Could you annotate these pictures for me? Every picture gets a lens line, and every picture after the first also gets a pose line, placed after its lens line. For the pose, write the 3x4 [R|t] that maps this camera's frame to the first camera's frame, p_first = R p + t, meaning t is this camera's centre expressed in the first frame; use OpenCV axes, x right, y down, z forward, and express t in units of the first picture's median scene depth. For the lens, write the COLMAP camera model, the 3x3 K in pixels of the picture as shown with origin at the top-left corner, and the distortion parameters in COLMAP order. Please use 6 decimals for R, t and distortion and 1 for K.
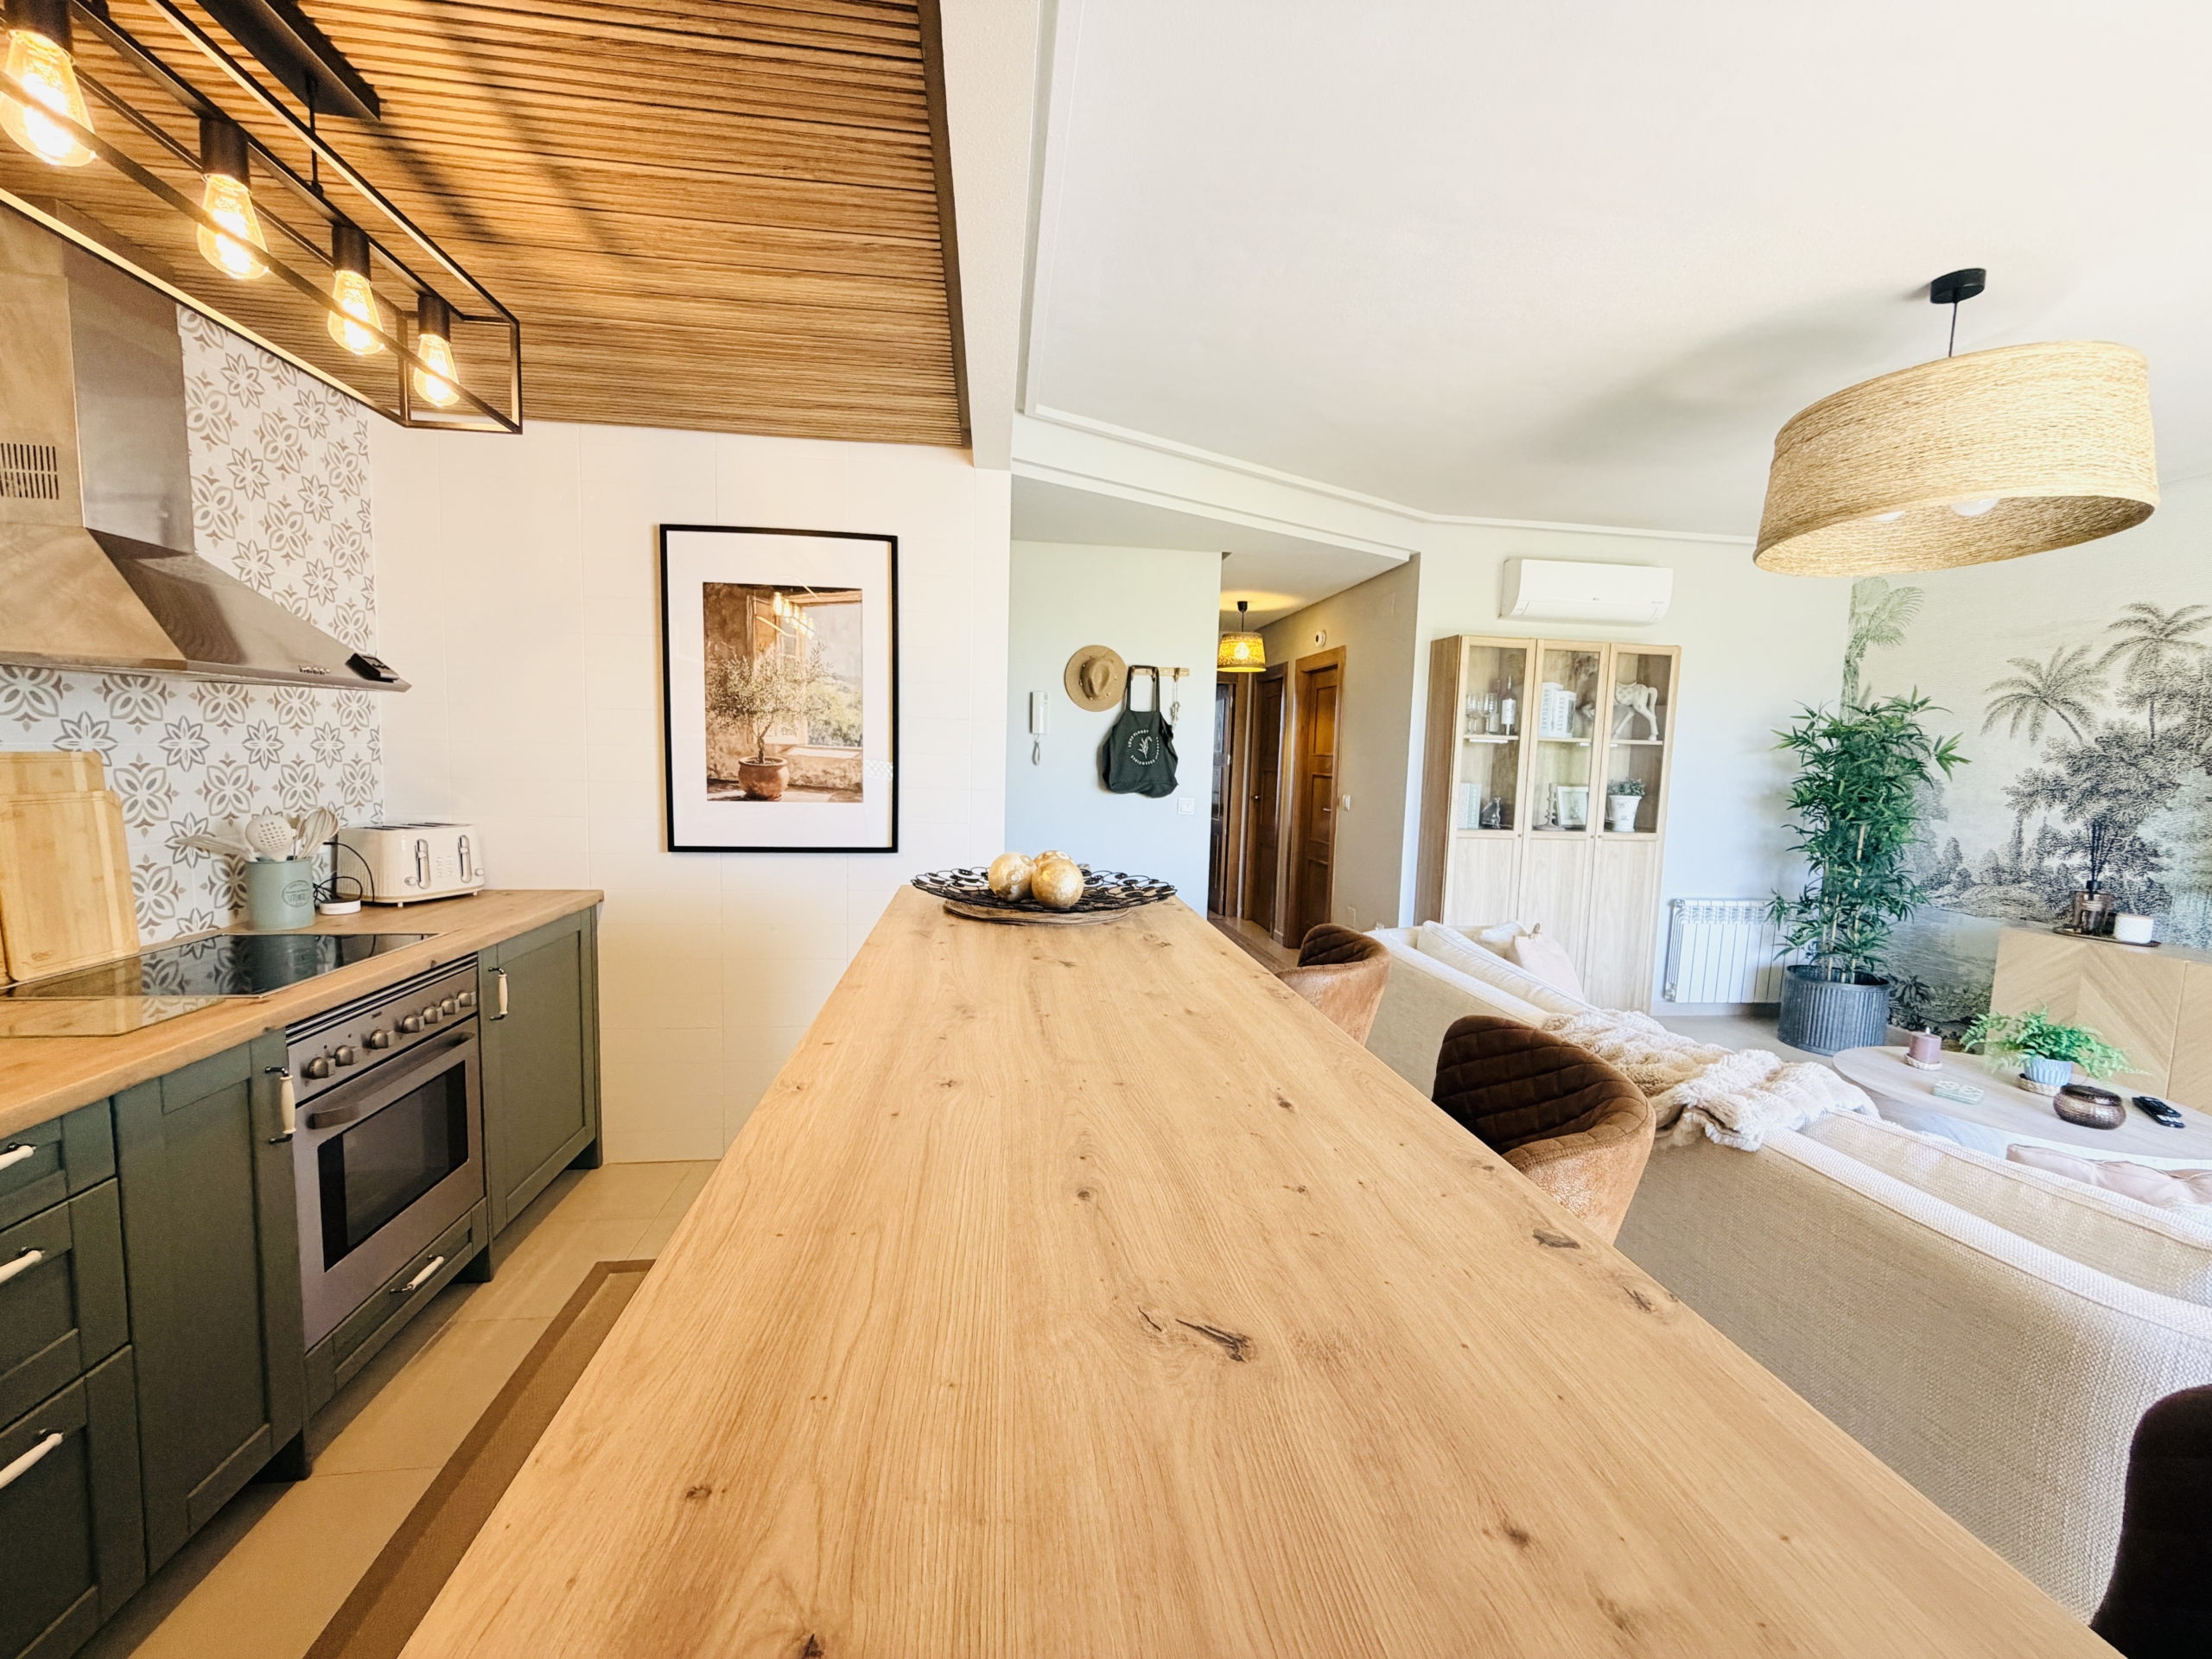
lens RADIAL K [[880.9, 0, 1101.2], [0, 880.9, 829.1], [0, 0, 1]] dist [-0.000388, -0.000068]
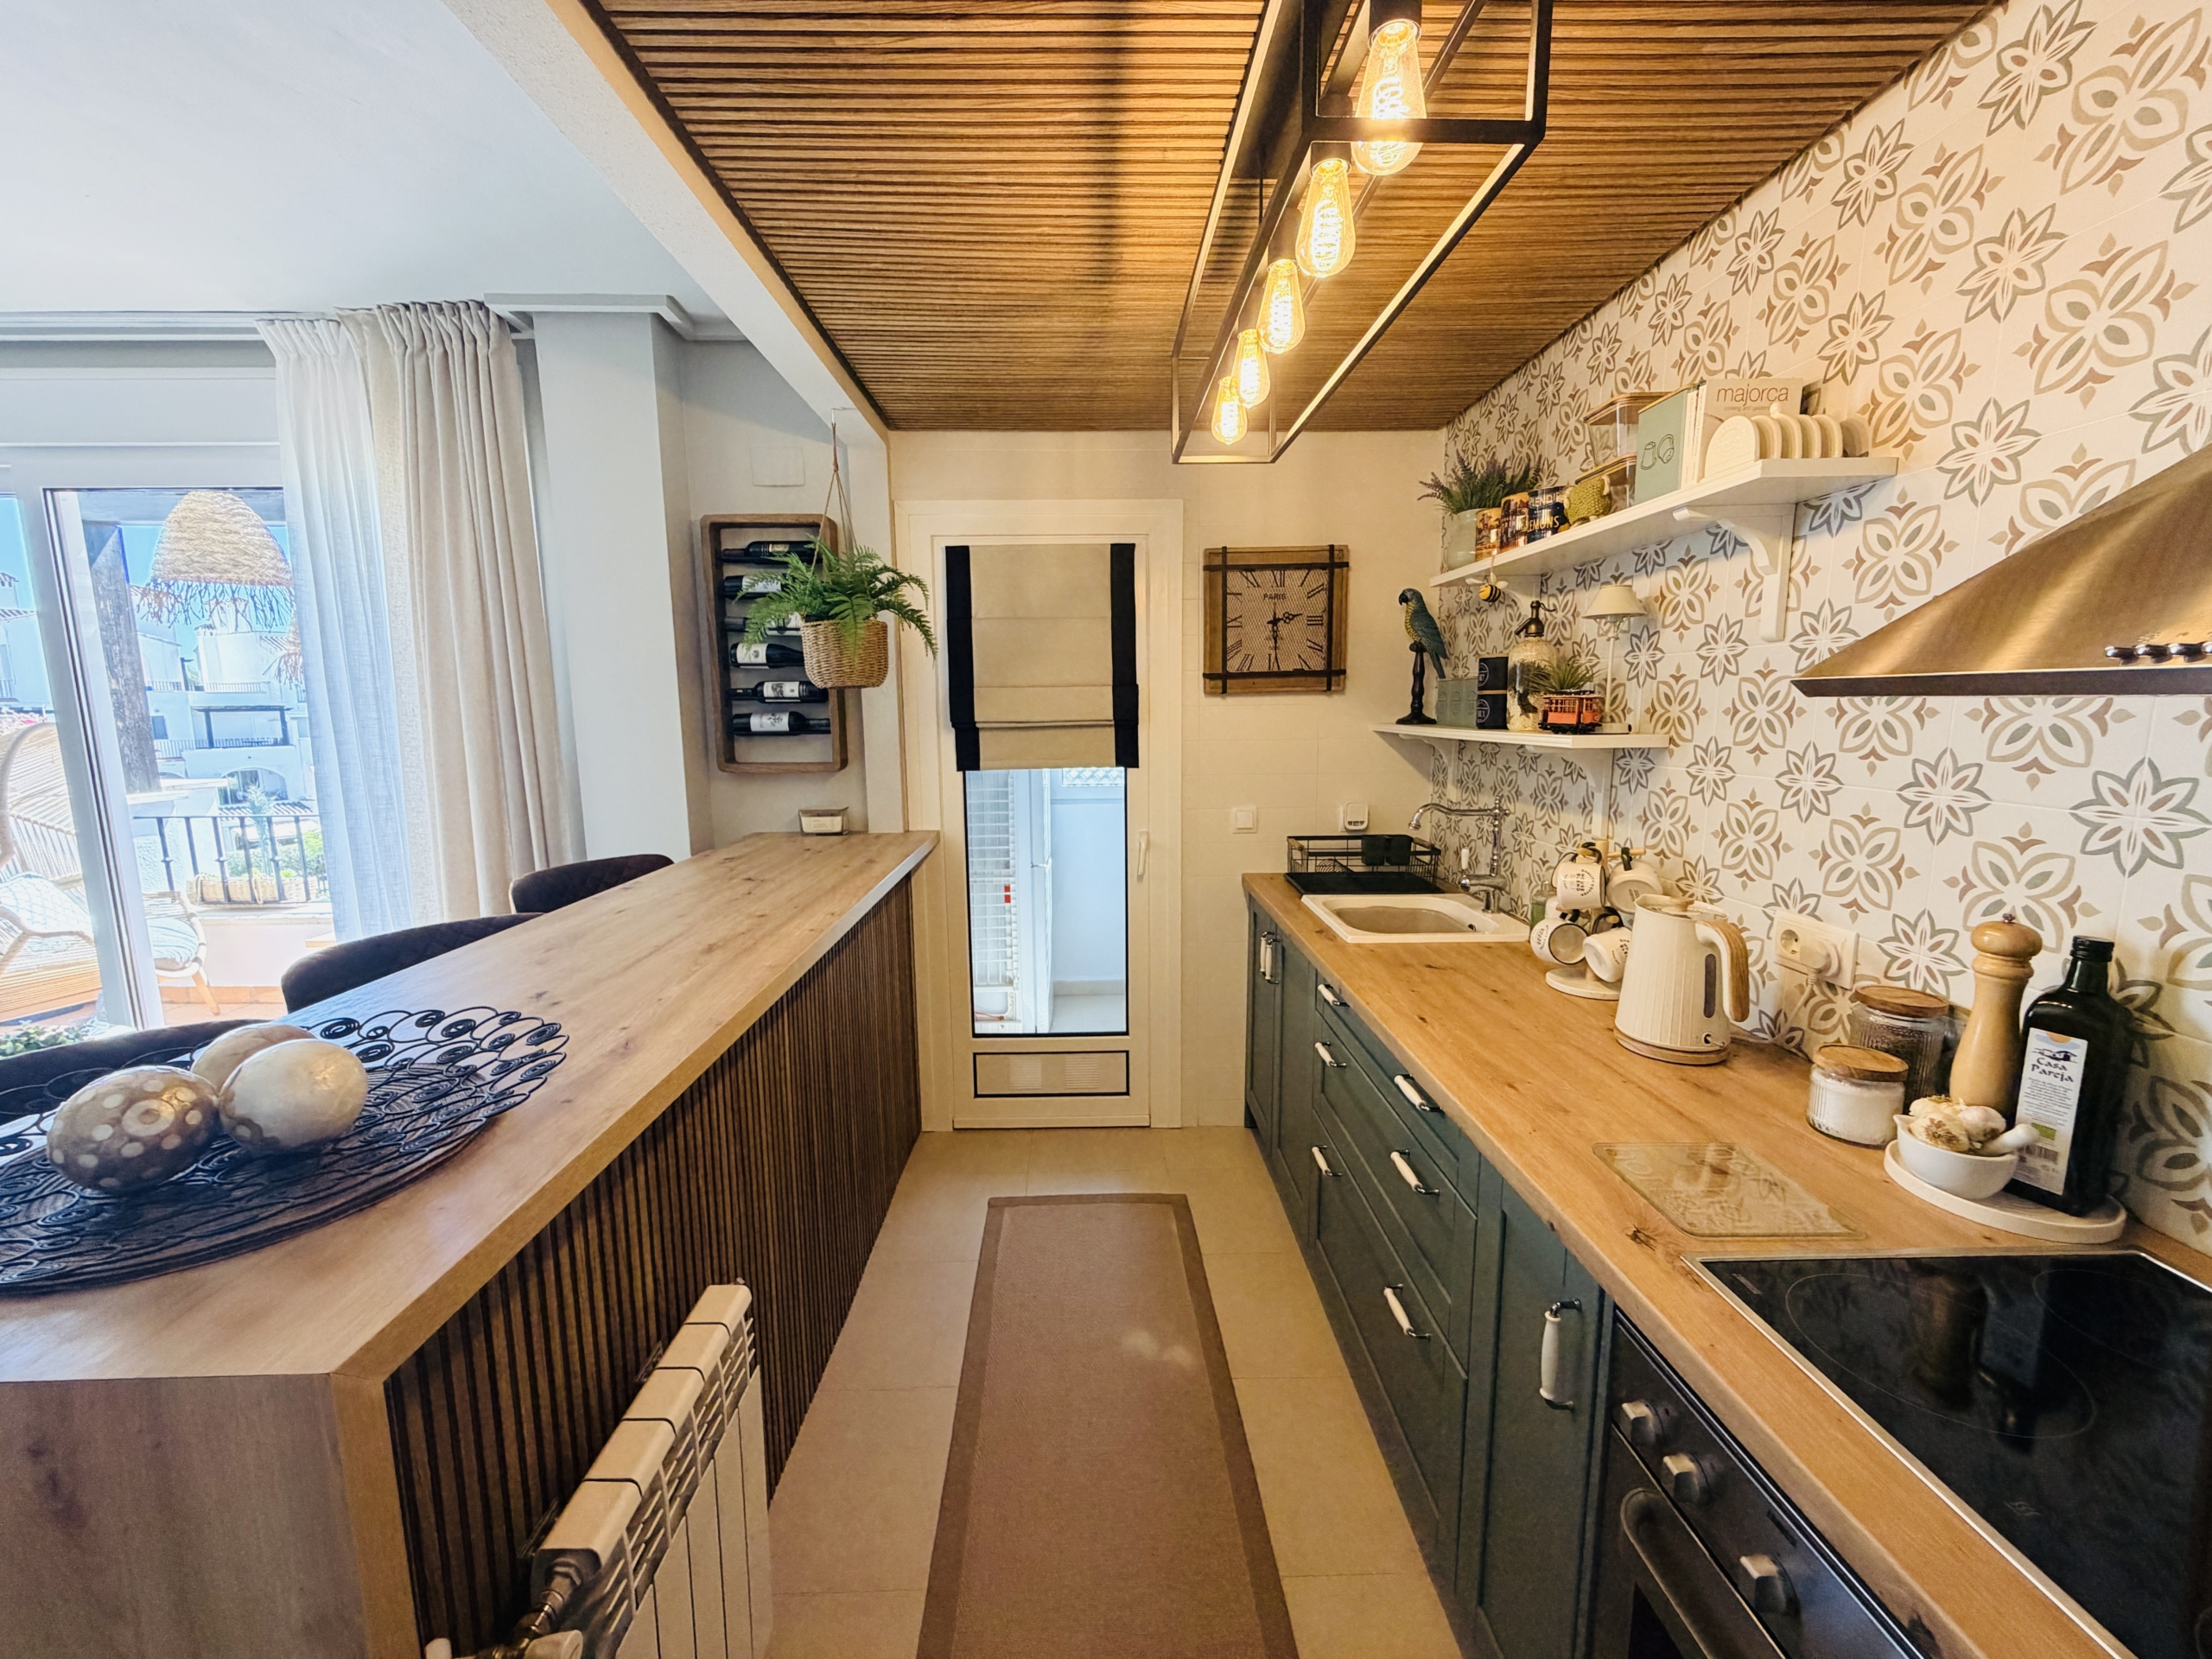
lens RADIAL K [[880.9, 0, 1101.2], [0, 880.9, 829.1], [0, 0, 1]] dist [-0.000388, -0.000068]
pose [[-0.993824, -0.037045, 0.104599, -0.455919], [-0.012056, 0.973096, 0.230085, -0.154125], [-0.110308, 0.227403, -0.967533, 1.121493]]
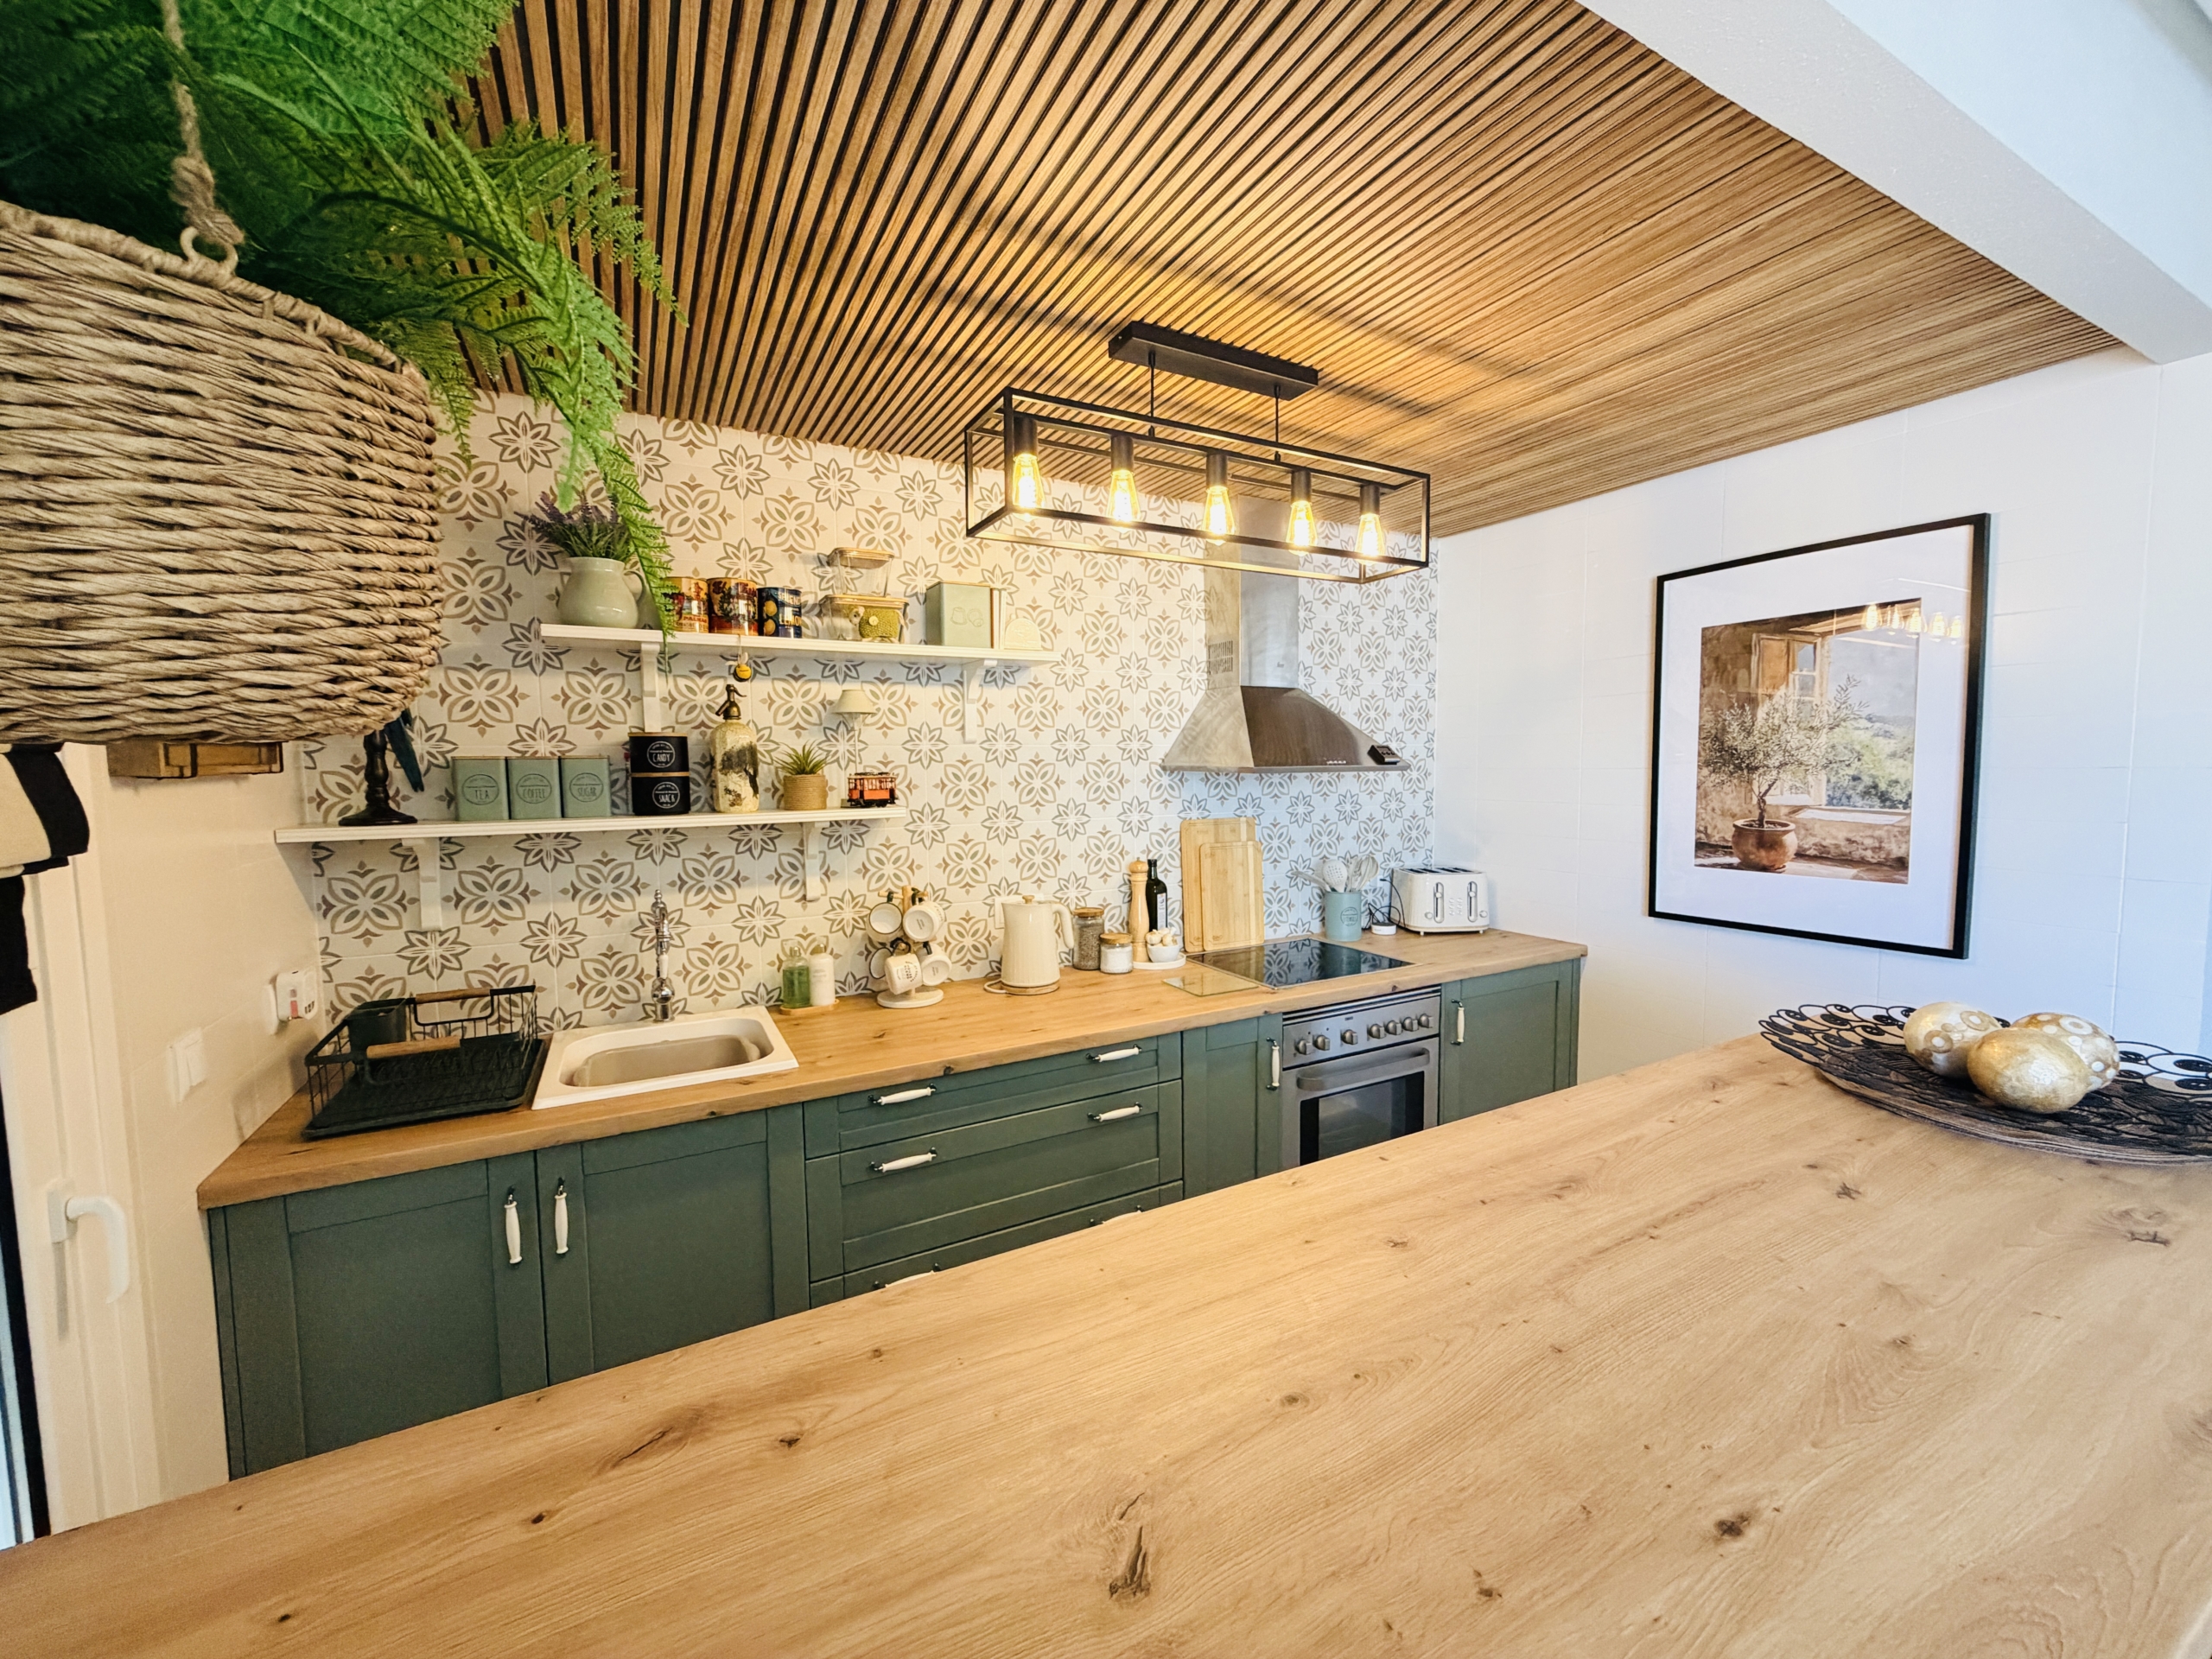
lens RADIAL K [[880.9, 0, 1101.2], [0, 880.9, 829.1], [0, 0, 1]] dist [-0.000388, -0.000068]
pose [[0.361760, 0.037676, -0.931510, 0.232690], [-0.060438, 0.998029, 0.016895, -0.063760], [0.930310, 0.050187, 0.363324, 0.125608]]
